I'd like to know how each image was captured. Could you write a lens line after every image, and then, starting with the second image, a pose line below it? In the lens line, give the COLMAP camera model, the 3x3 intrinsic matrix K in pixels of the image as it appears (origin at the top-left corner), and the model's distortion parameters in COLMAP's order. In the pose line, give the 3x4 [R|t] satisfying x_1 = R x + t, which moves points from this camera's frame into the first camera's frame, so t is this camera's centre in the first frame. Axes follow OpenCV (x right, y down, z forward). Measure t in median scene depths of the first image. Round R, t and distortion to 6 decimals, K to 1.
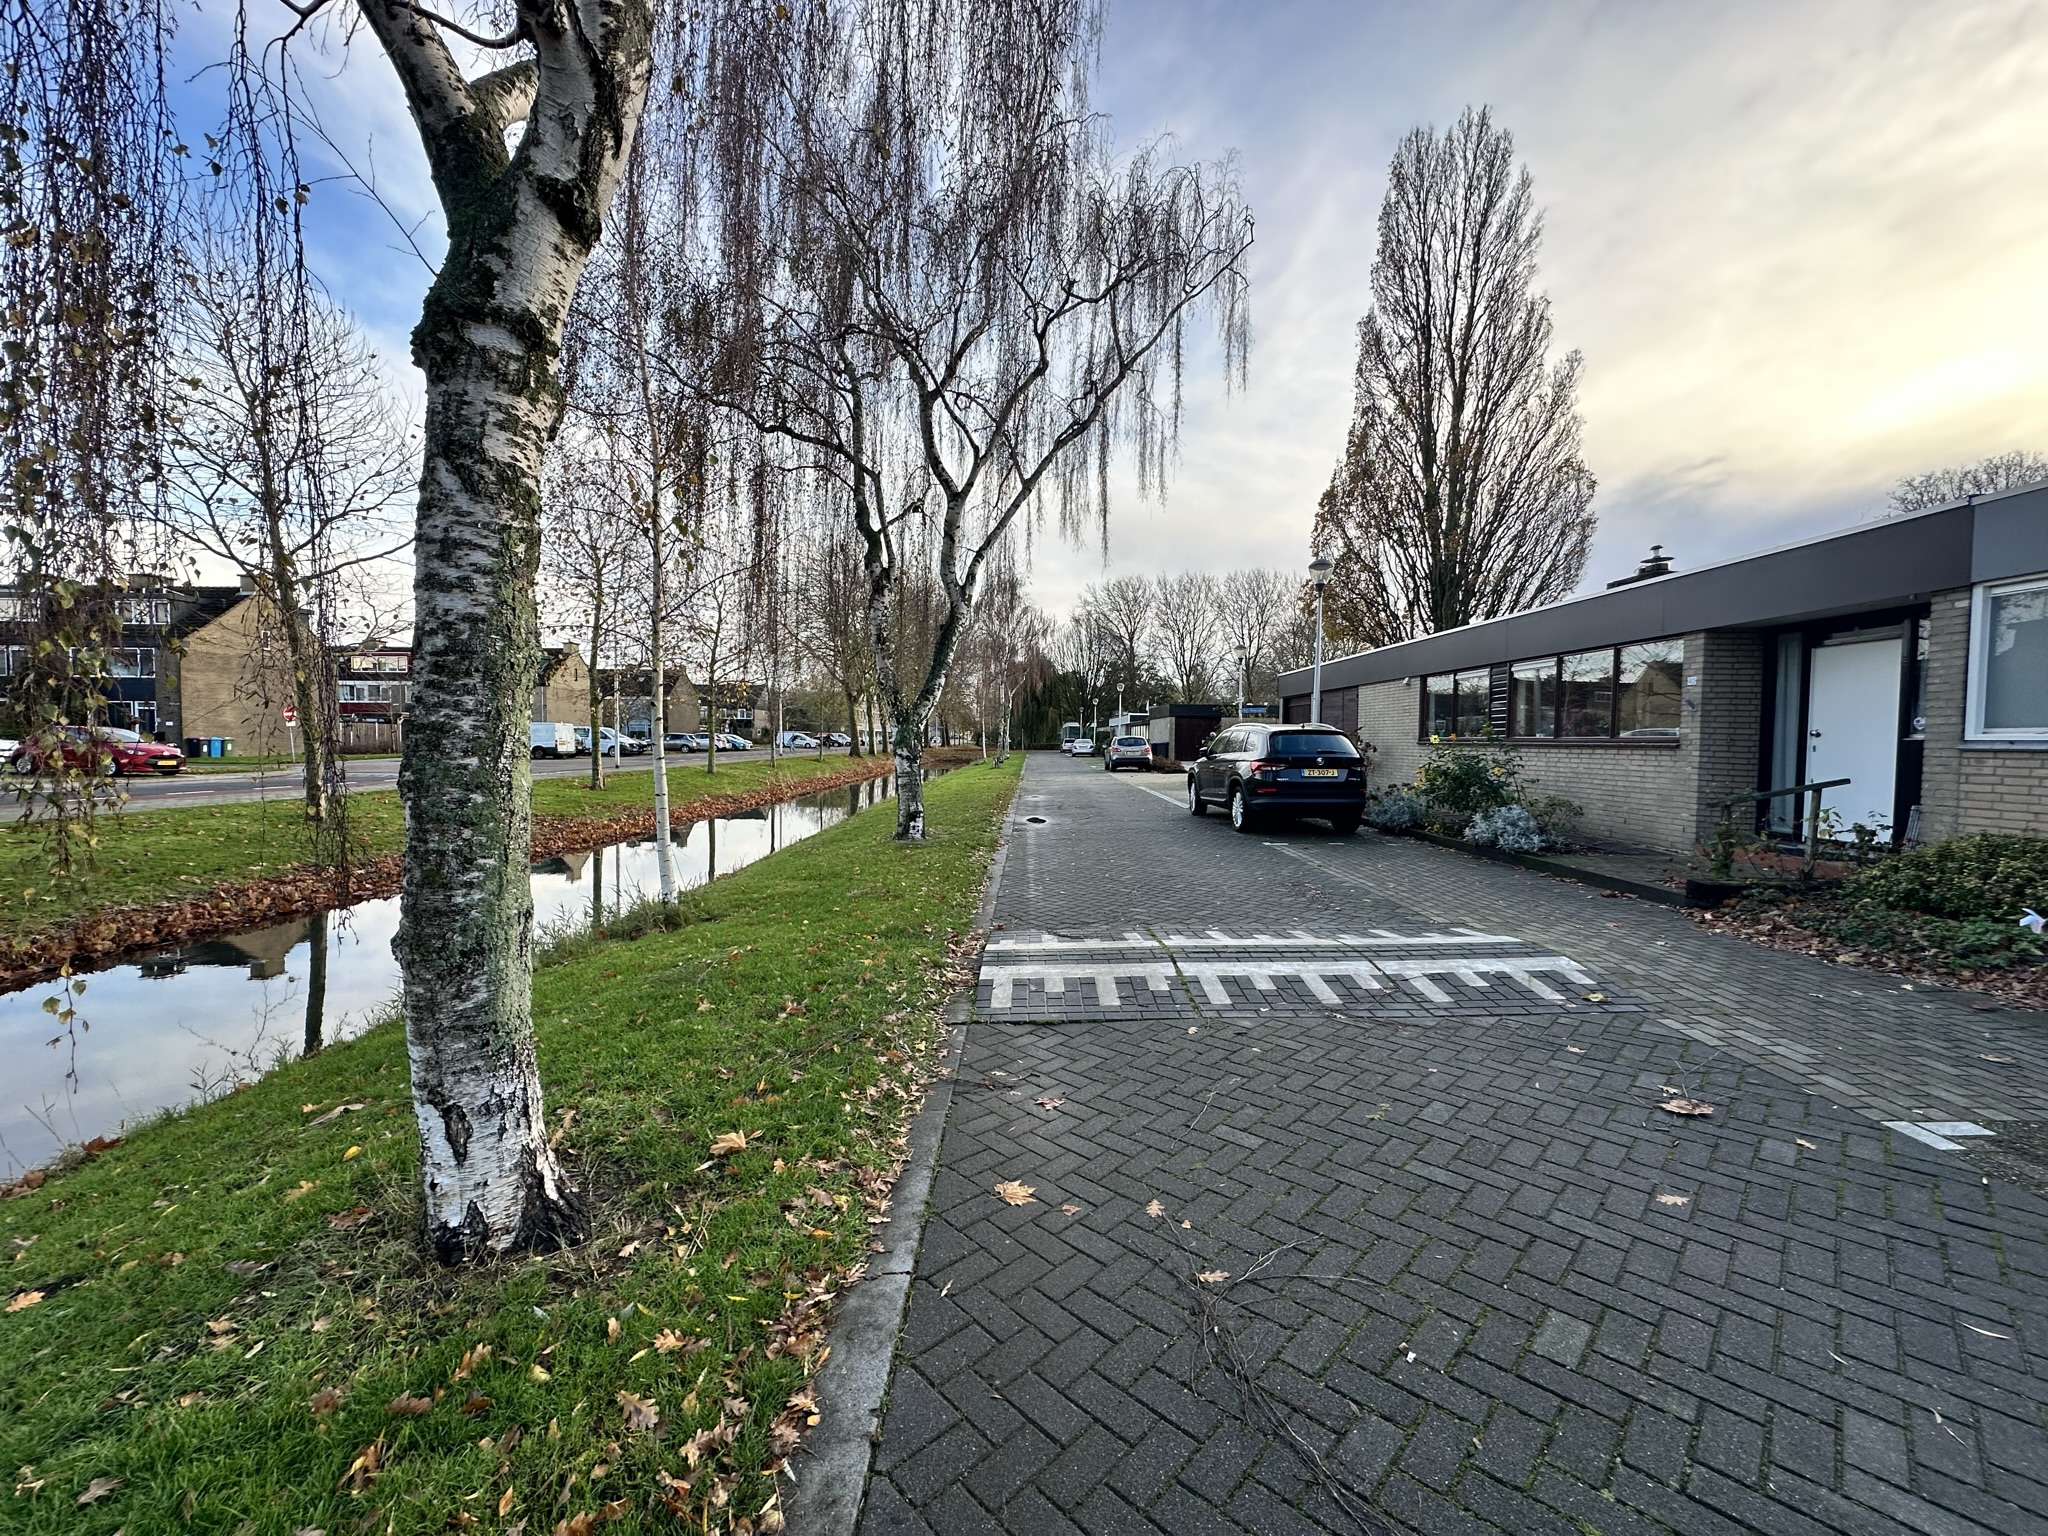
lens RADIAL K [[822.5, 0, 1024.0], [0, 822.5, 768.0], [0, 0, 1]] dist [0.001178, -0.000033]
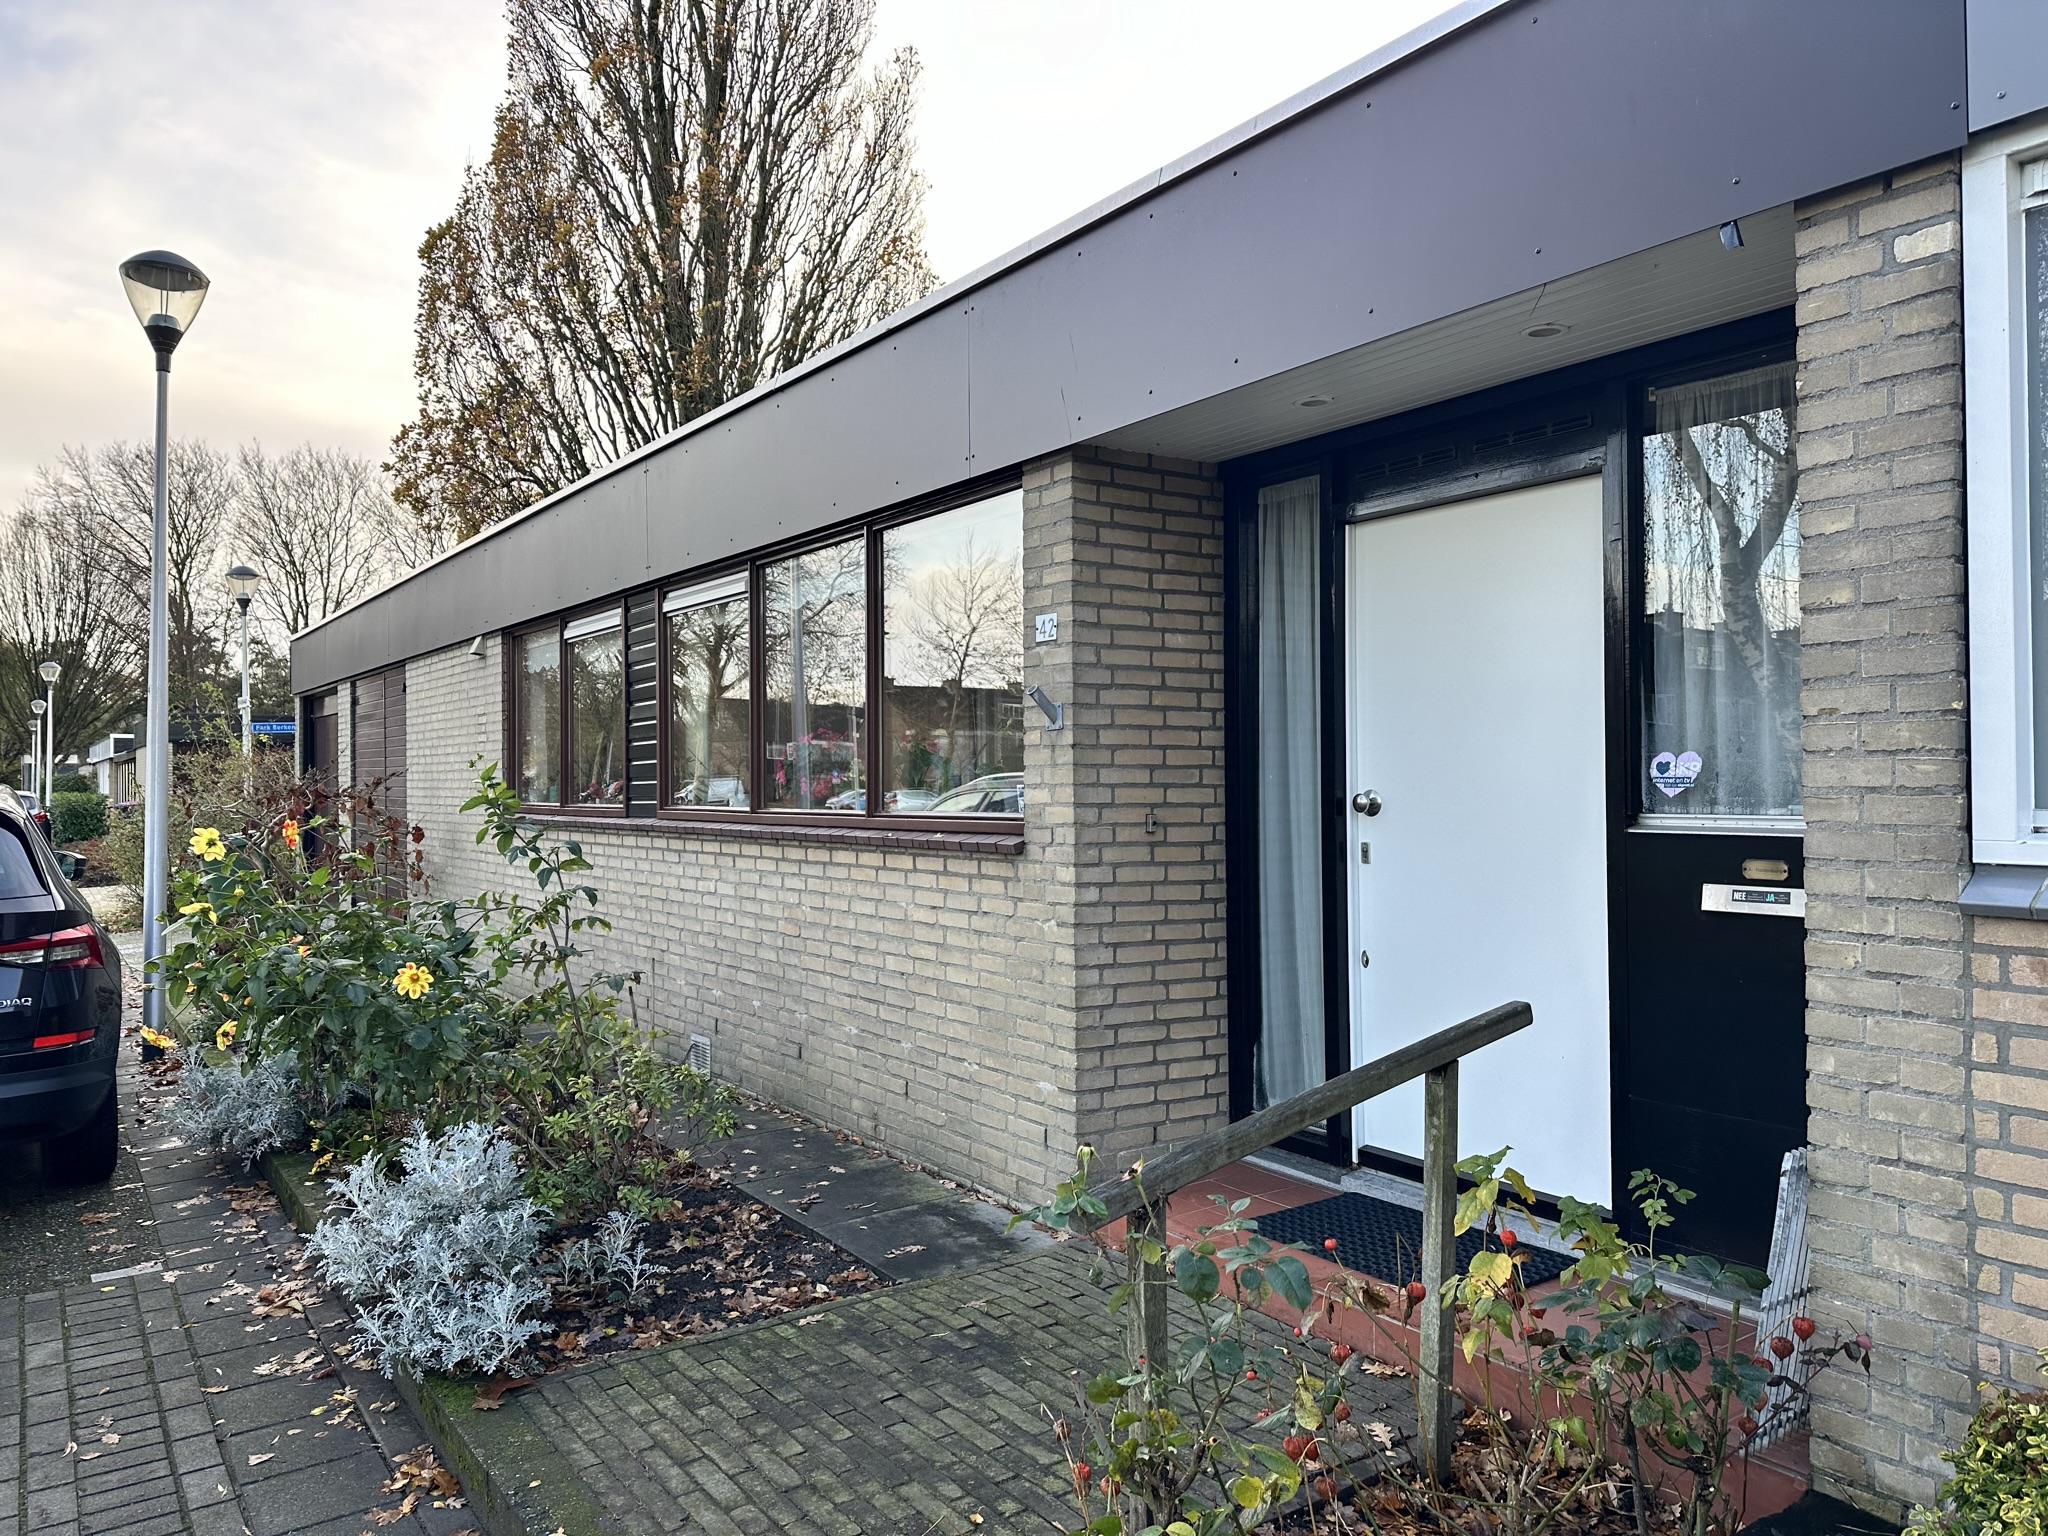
lens RADIAL K [[1451.1, 0, 1024.0], [0, 1451.1, 768.0], [0, 0, 1]] dist [-0.000855, -0.001267]
pose [[0.817314, -0.015531, 0.575983, 0.487446], [0.039440, 0.998800, -0.029033, -0.039204], [-0.574841, 0.046446, 0.816946, 0.562514]]
